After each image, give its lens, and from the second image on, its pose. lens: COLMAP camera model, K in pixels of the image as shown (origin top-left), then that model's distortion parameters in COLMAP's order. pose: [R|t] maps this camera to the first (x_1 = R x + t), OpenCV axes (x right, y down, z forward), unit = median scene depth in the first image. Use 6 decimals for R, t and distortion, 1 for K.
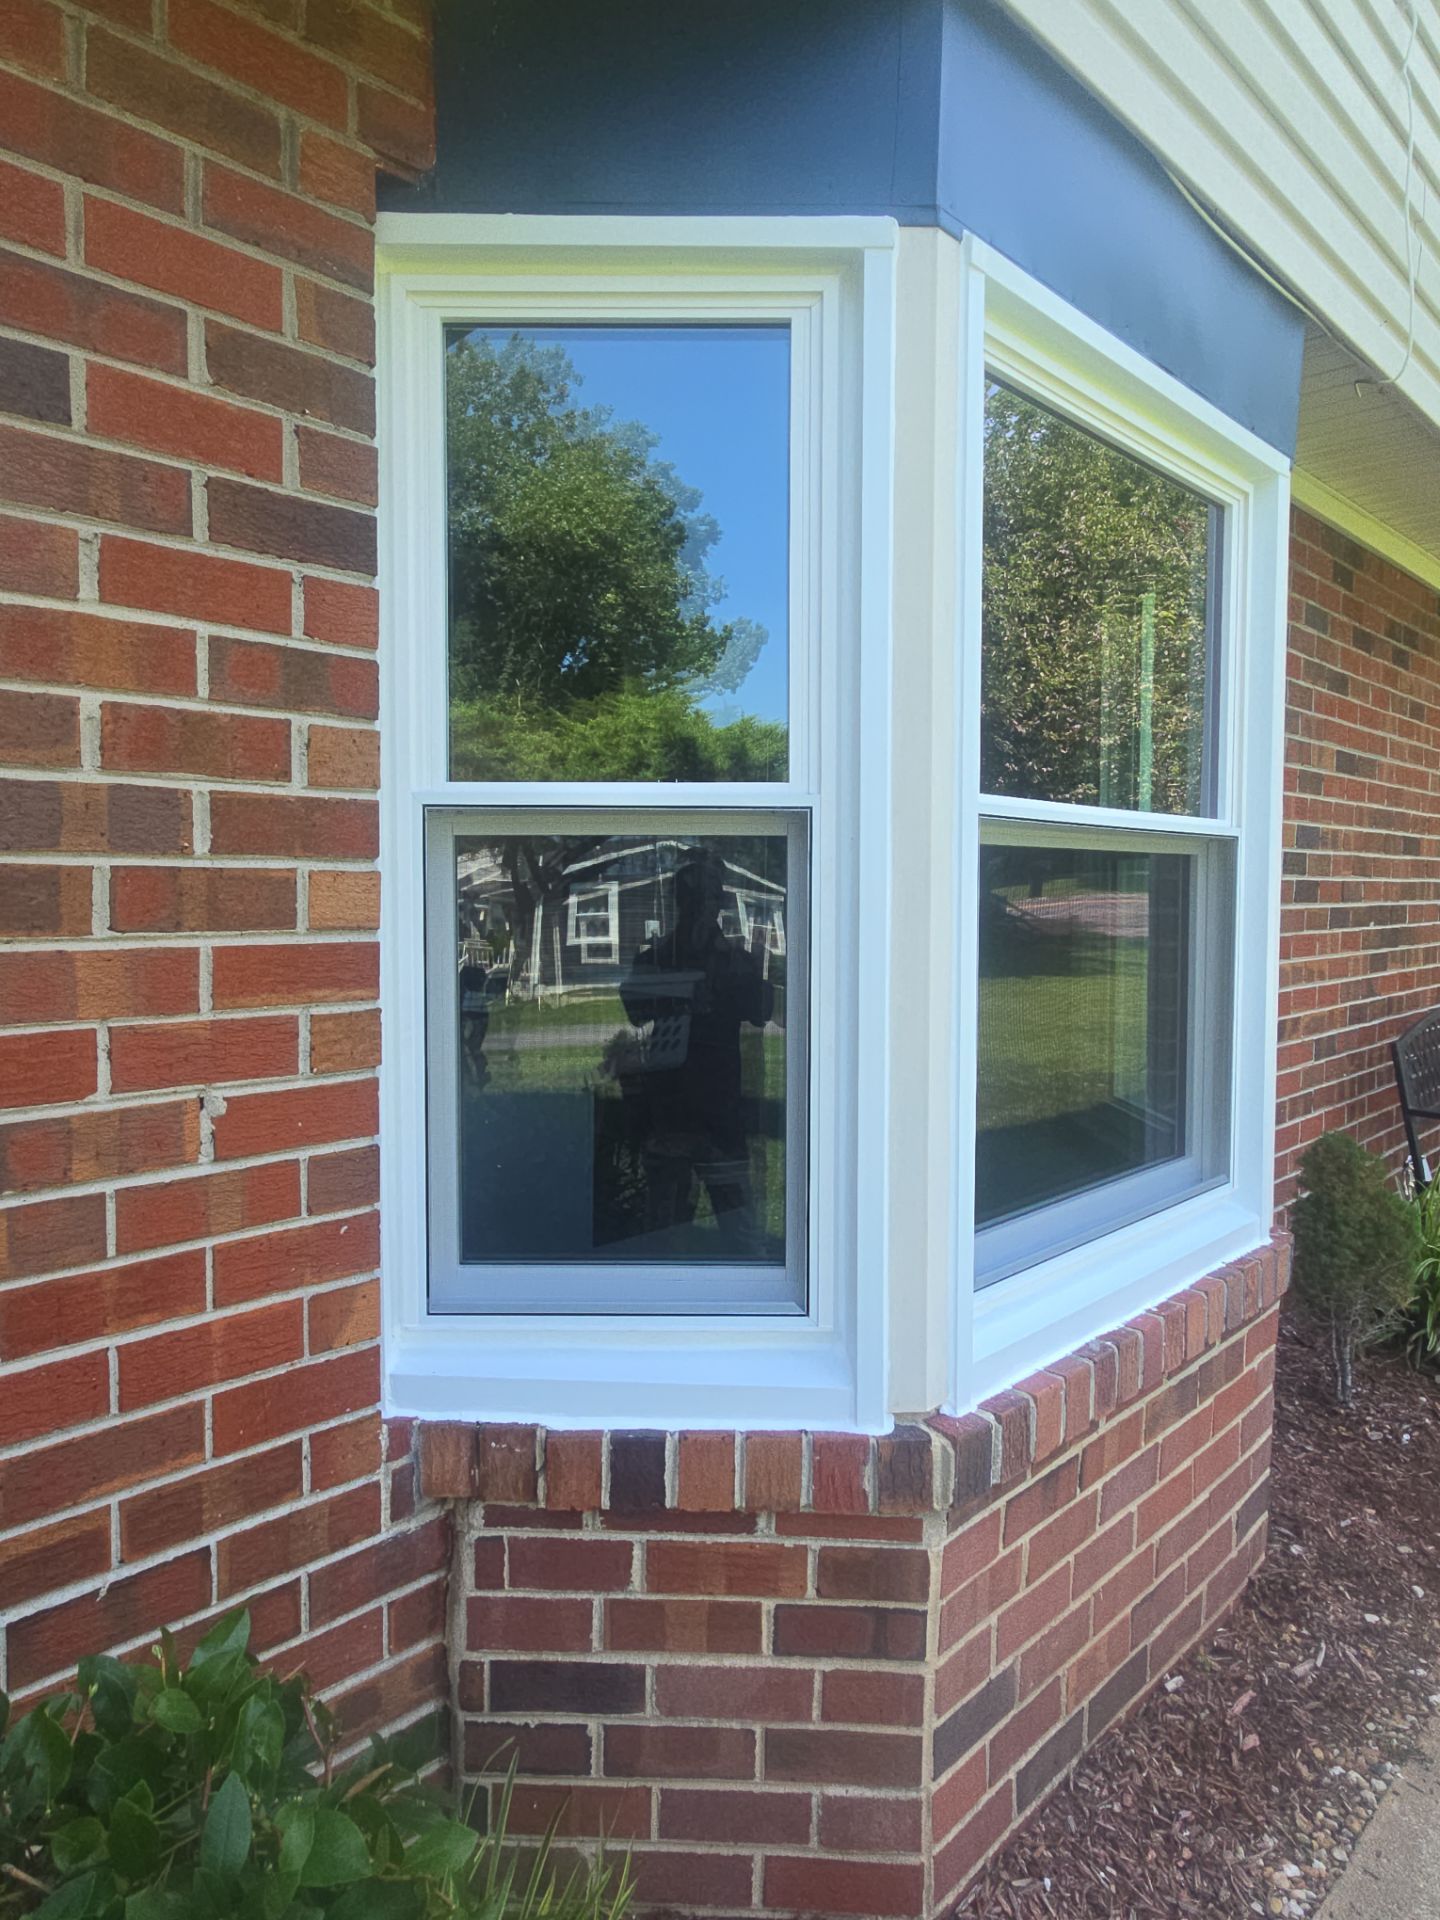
lens RADIAL K [[1183.8, 0, 720.0], [0, 1183.8, 960.0], [0, 0, 1]] dist [0.002346, 0.001271]
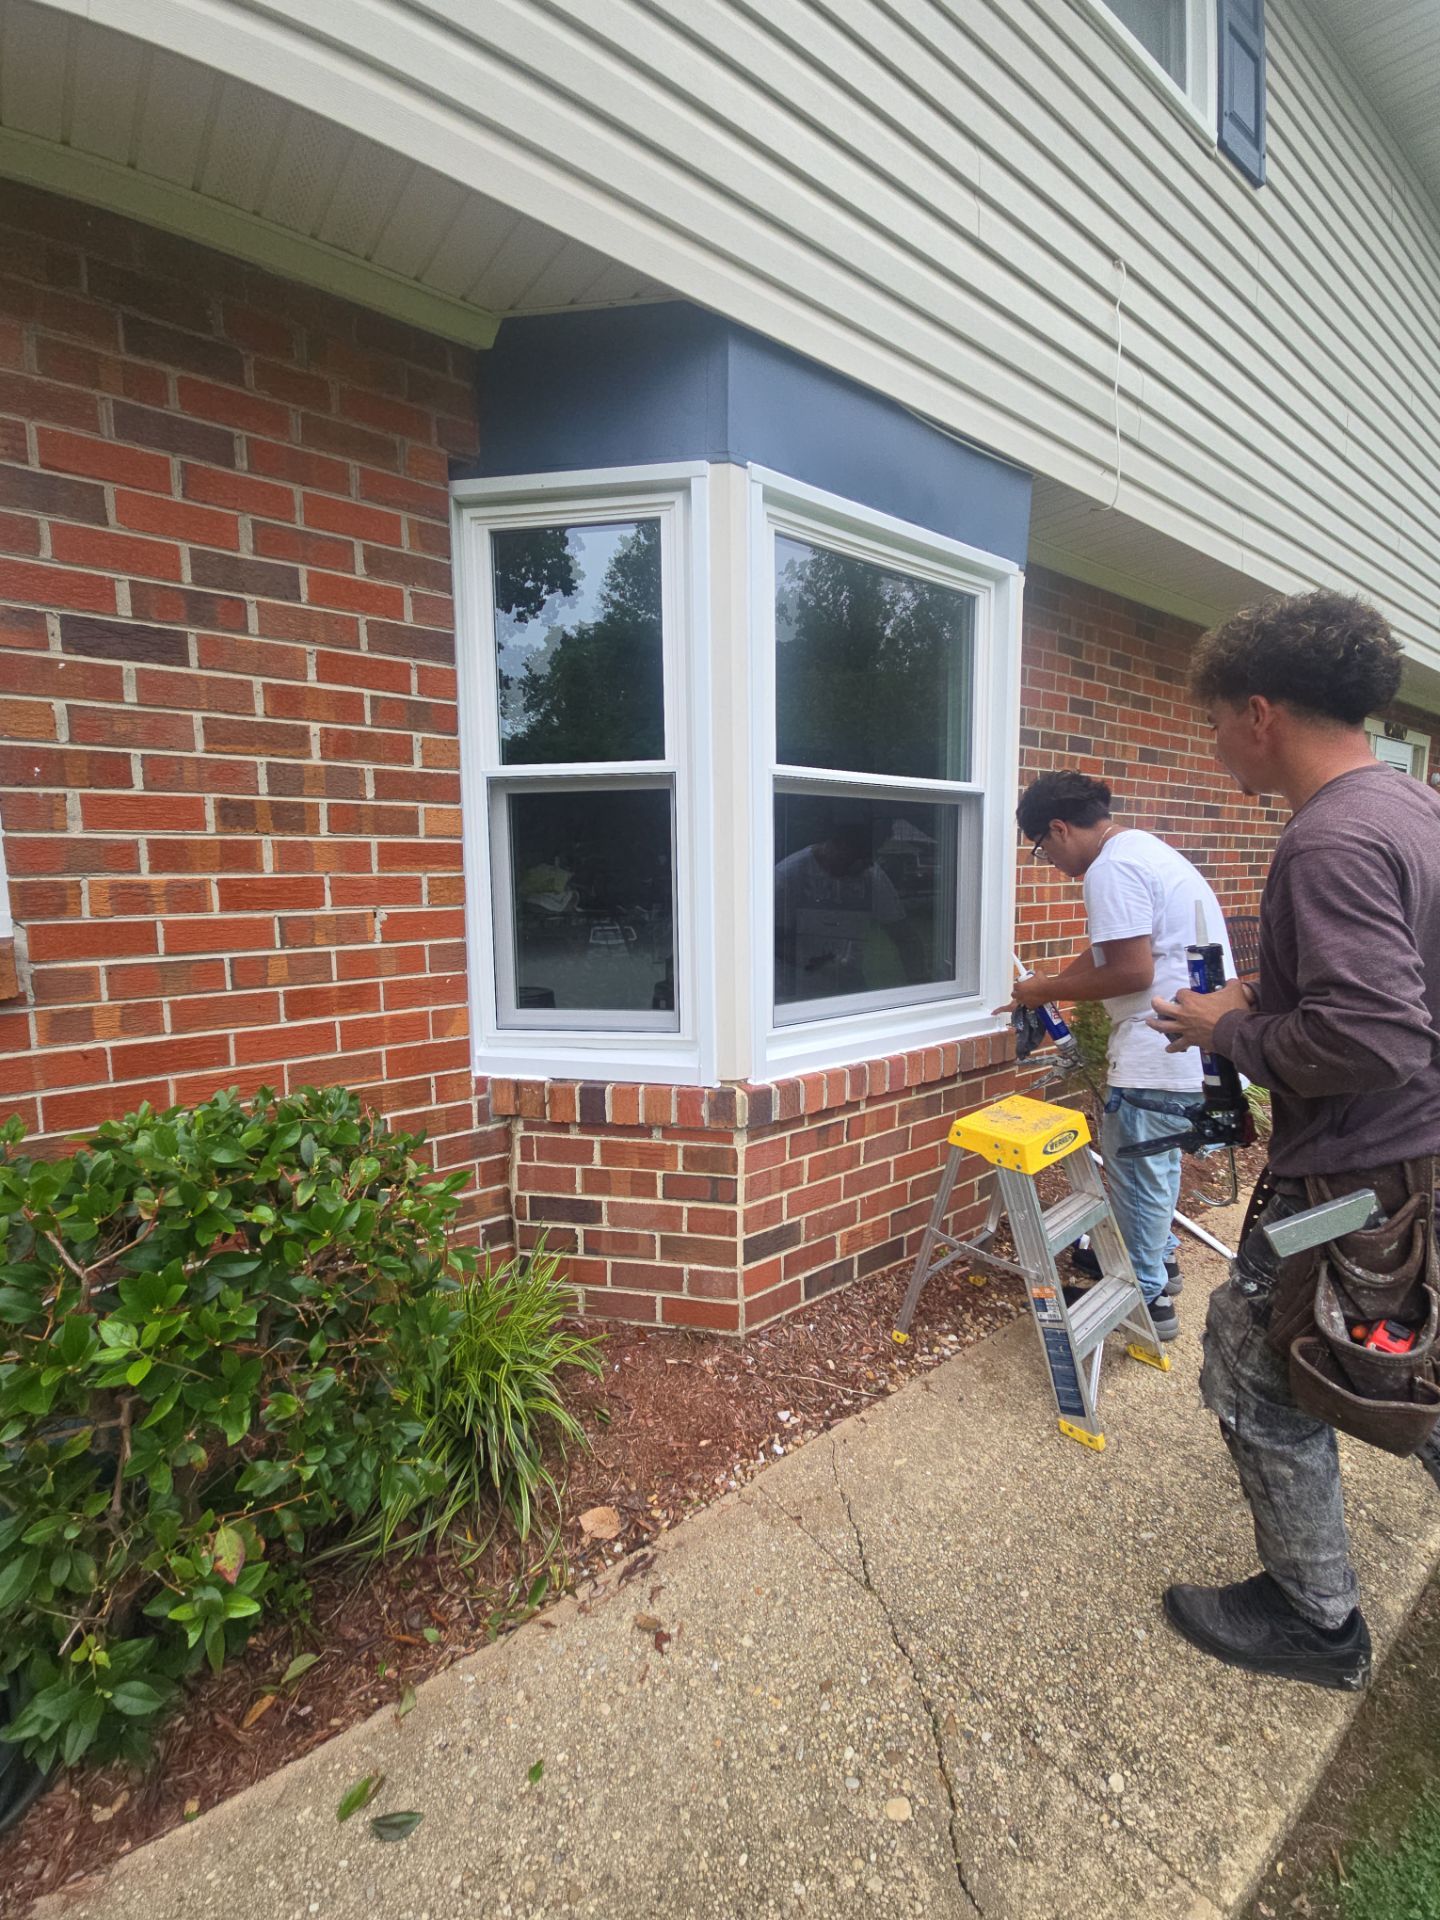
lens RADIAL K [[787.6, 0, 720.0], [0, 787.6, 960.0], [0, 0, 1]] dist [0.001484, 0.000207]
pose [[0.990555, 0.000421, -0.137114, 0.328486], [0.007118, 0.998489, 0.054483, 0.110099], [0.136929, -0.054945, 0.989056, -0.293918]]
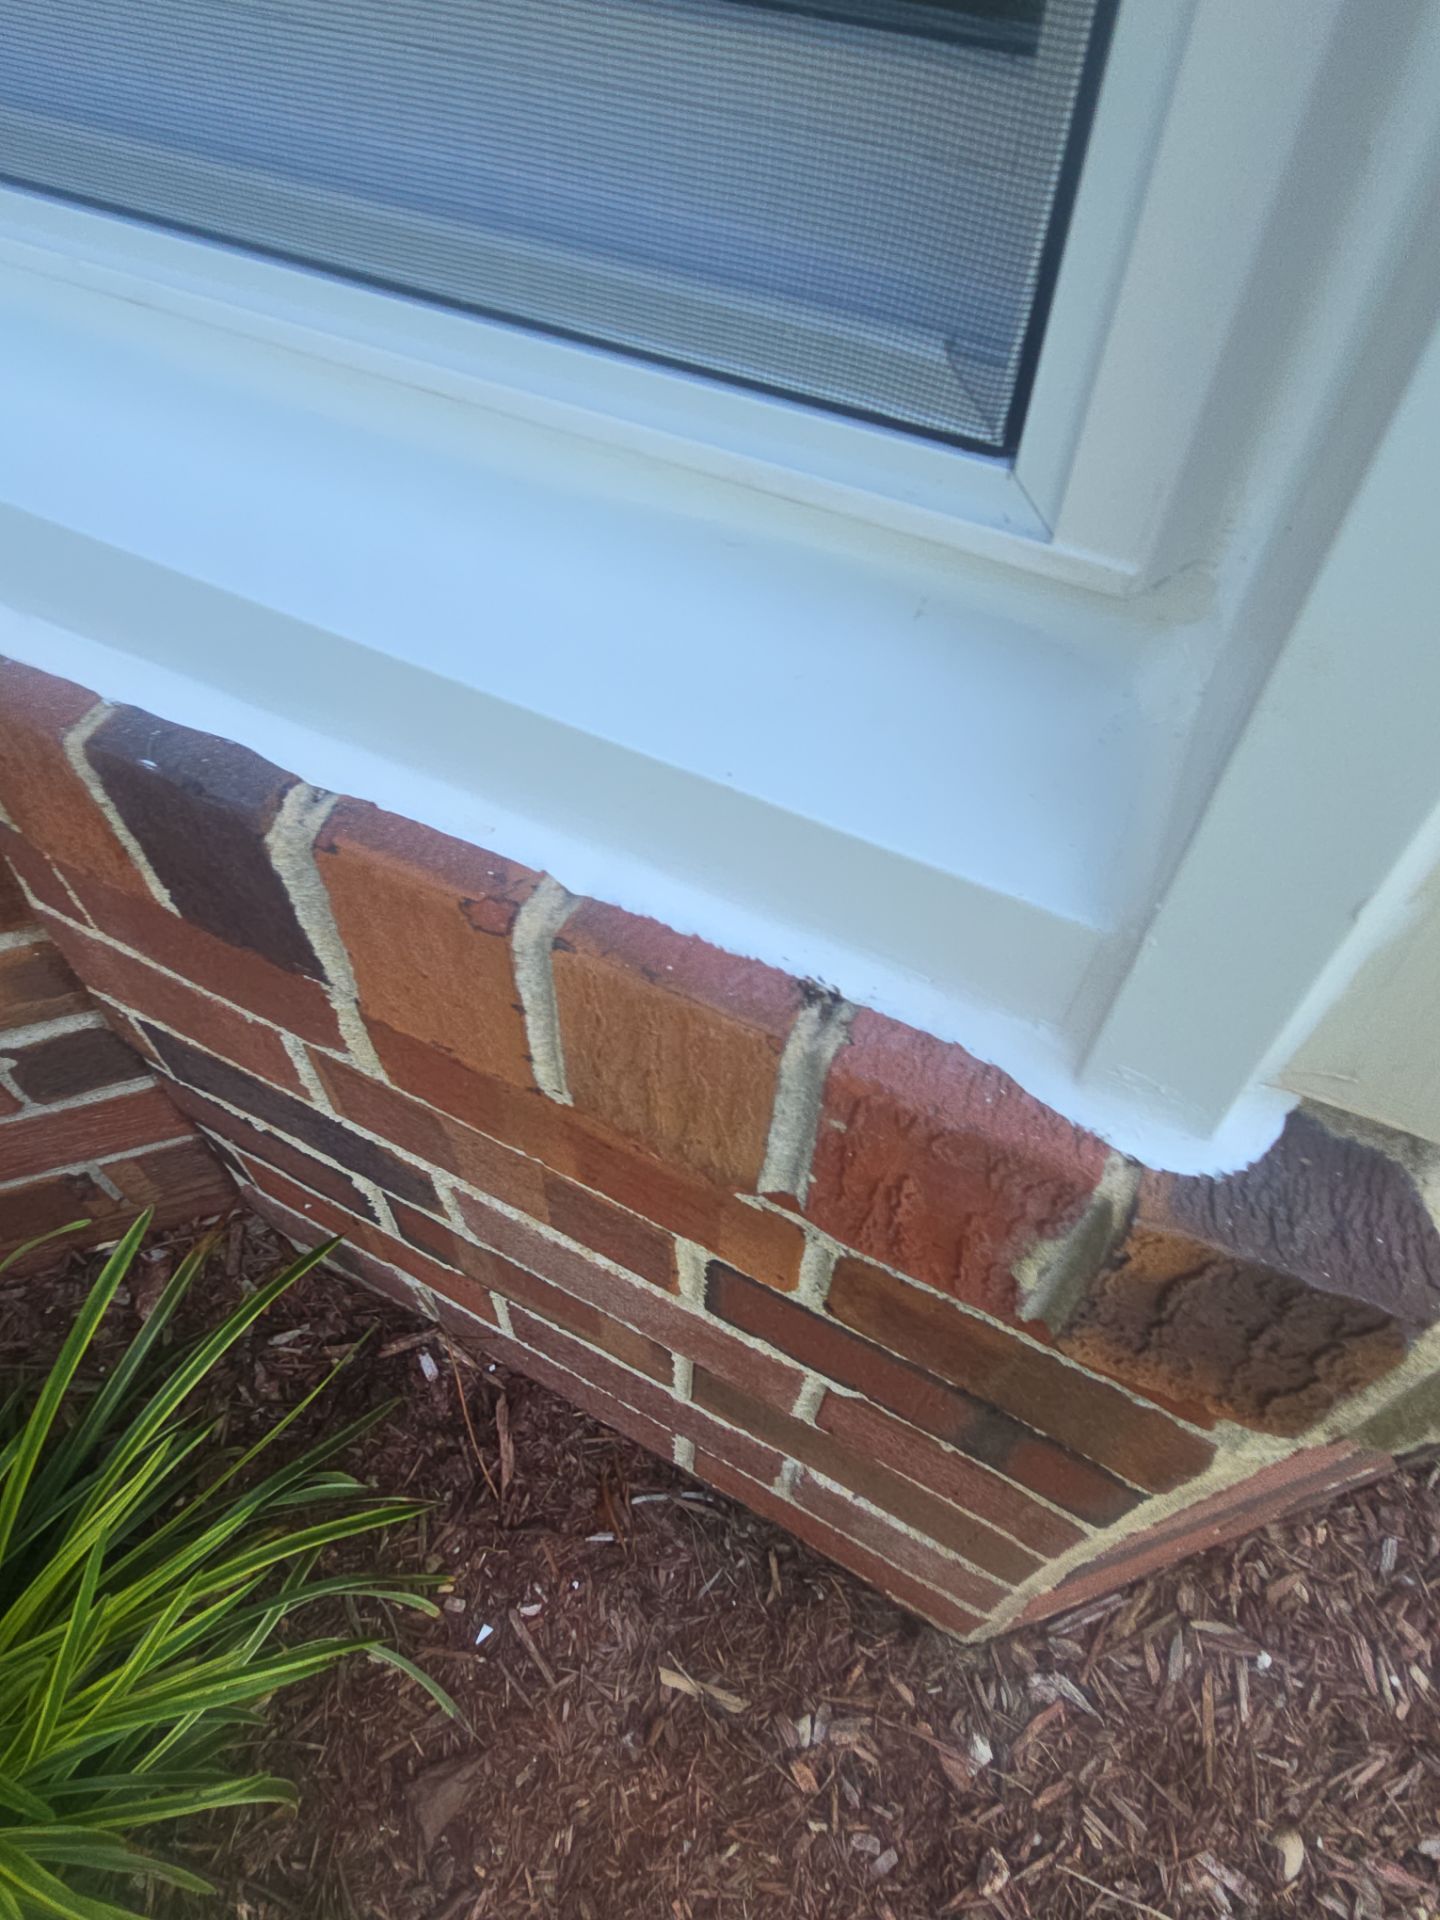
lens RADIAL K [[1183.8, 0, 720.0], [0, 1183.8, 960.0], [0, 0, 1]] dist [0.002346, 0.001271]
pose [[0.889557, 0.366044, -0.273313, 0.109981], [-0.014374, 0.620421, 0.784137, 0.228689], [0.456598, -0.693606, 0.557161, 0.879620]]
